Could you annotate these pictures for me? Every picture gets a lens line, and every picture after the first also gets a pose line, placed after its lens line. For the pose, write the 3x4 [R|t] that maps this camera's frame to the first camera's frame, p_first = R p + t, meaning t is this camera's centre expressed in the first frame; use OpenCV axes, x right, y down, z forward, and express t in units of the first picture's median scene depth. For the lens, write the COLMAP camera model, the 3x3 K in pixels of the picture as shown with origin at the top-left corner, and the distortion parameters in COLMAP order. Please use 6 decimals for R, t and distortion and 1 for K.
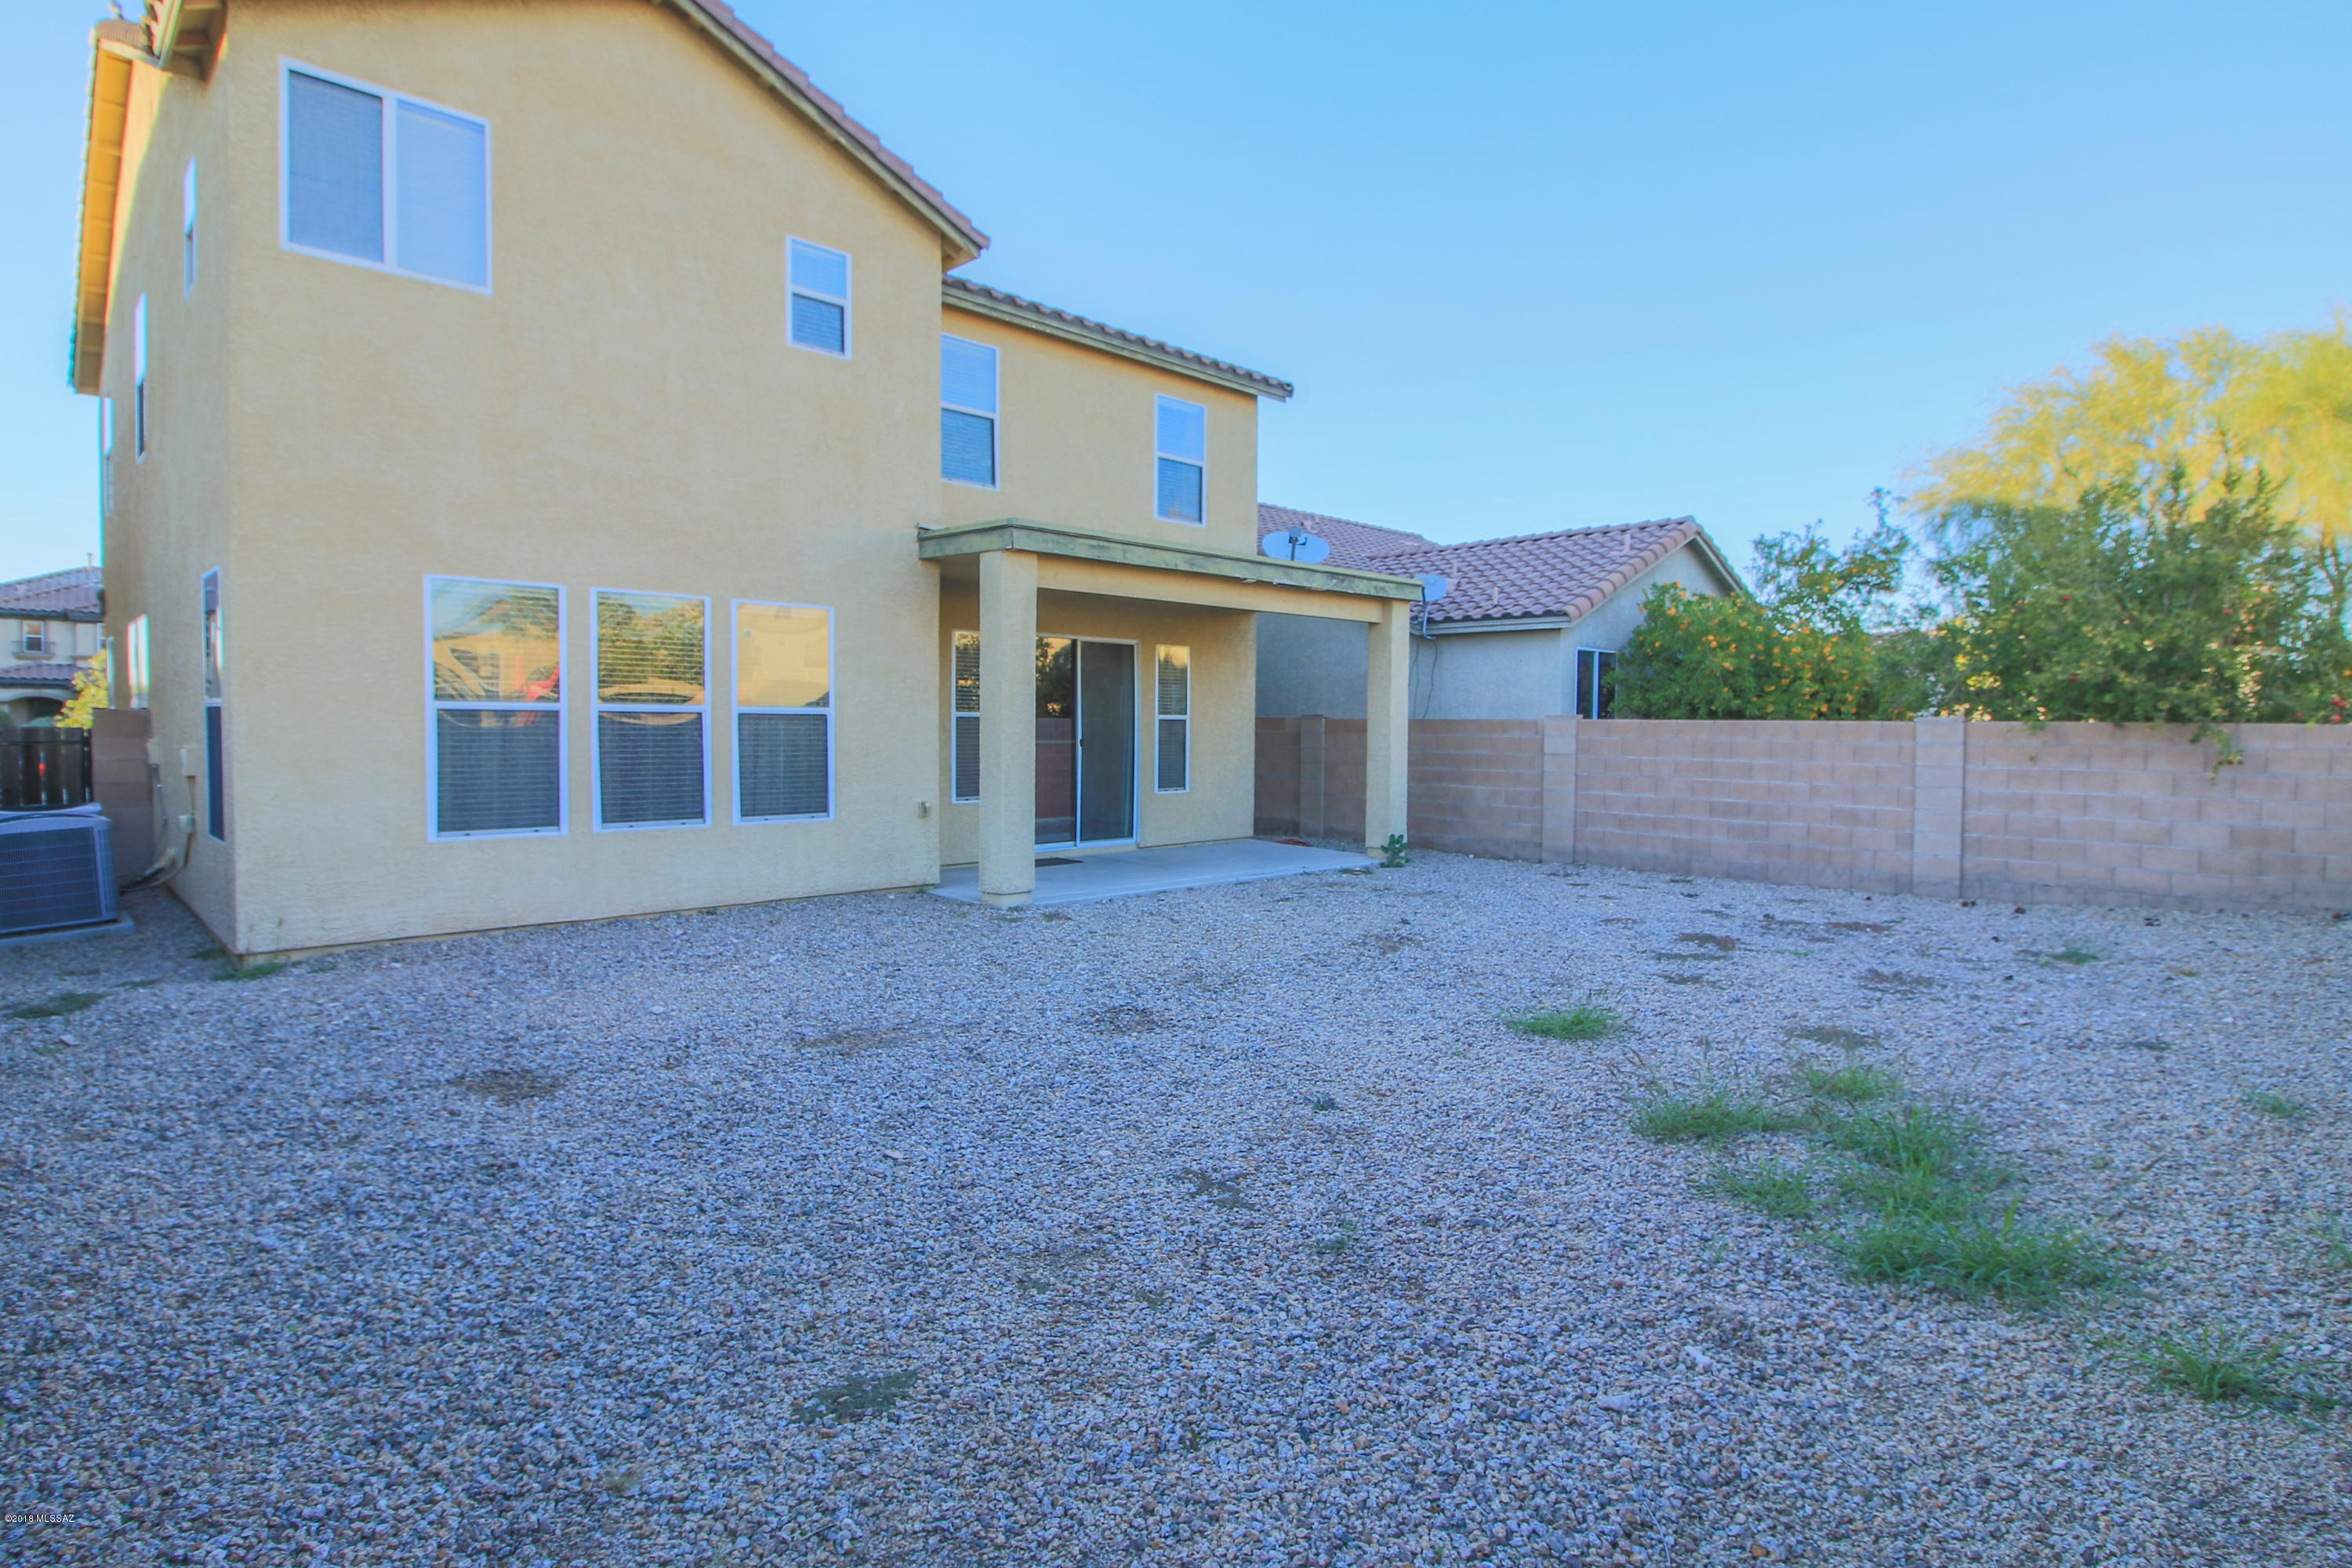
lens RADIAL K [[1080.1, 0, 1189.9], [0, 1080.1, 771.2], [0, 0, 1]] dist [0.002267, -0.016559]
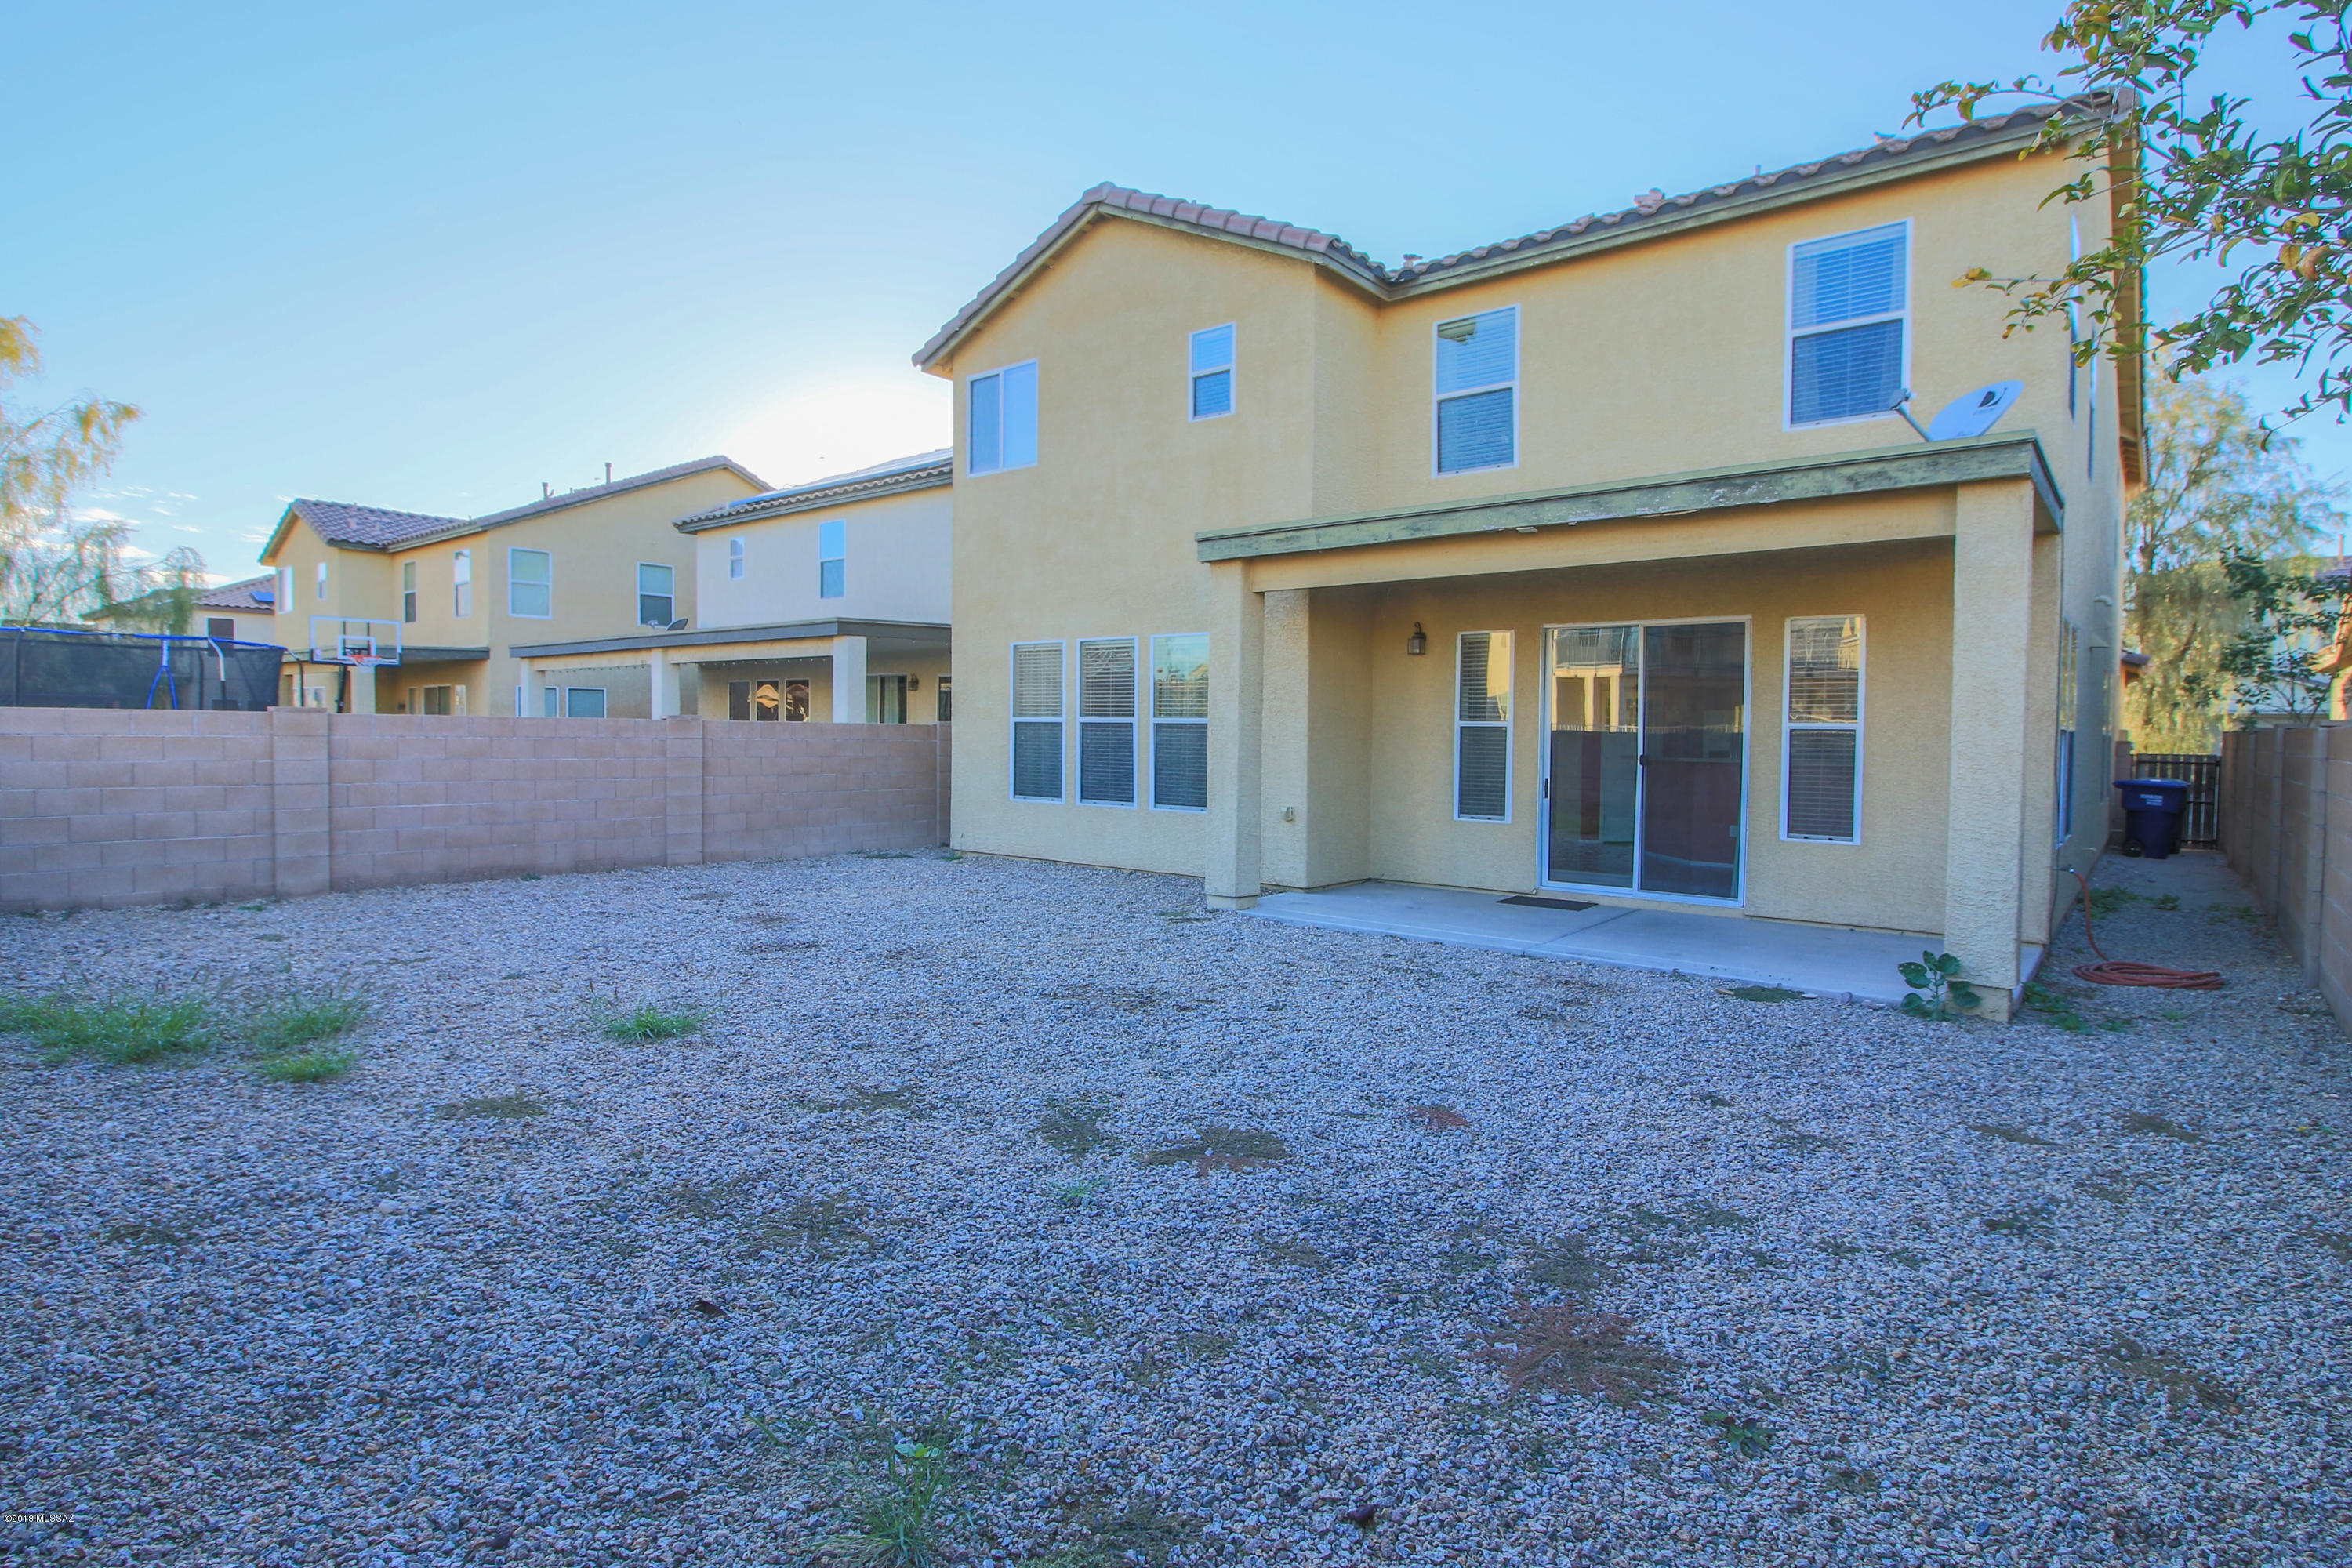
lens RADIAL K [[1080.1, 0, 1189.9], [0, 1080.1, 771.2], [0, 0, 1]] dist [0.002267, -0.016559]
pose [[0.204875, 0.030284, -0.978320, 0.823650], [-0.051206, 0.998484, 0.020185, -0.024351], [0.977448, 0.045961, 0.206115, 0.752847]]
